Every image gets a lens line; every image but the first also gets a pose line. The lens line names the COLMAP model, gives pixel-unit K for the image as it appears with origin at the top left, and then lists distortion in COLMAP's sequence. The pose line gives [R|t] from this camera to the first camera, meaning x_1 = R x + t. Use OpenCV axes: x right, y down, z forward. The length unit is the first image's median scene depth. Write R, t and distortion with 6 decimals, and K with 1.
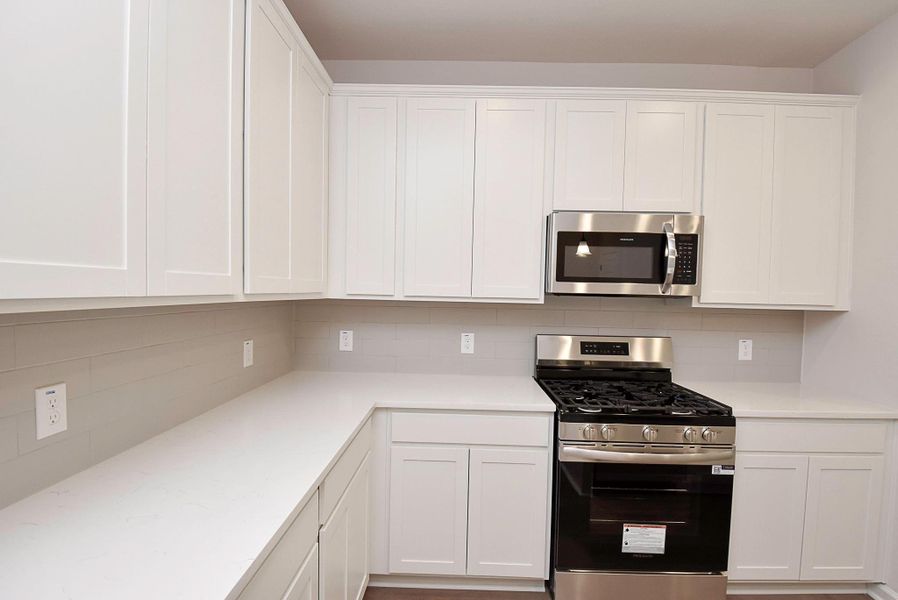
lens RADIAL K [[469.2, 0, 444.2], [0, 469.2, 300.5], [0, 0, 1]] dist [0.011546, -0.005824]
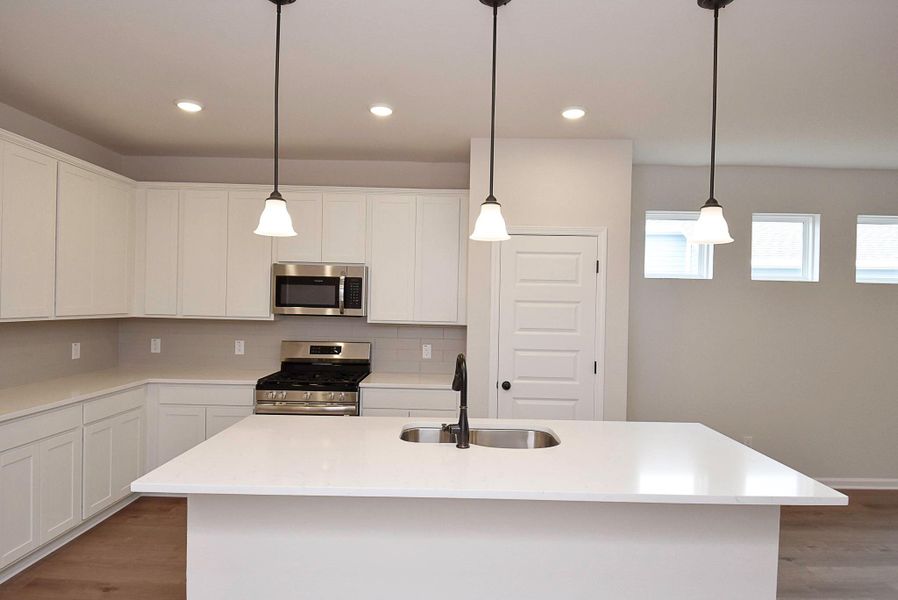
lens RADIAL K [[547.5, 0, 448.7], [0, 547.5, 303.6], [0, 0, 1]] dist [-0.001326, -0.006579]
pose [[0.999704, 0.000355, 0.024321, 0.779177], [0.000134, 0.999797, -0.020135, -0.013438], [-0.024324, 0.020132, 0.999501, -0.870258]]
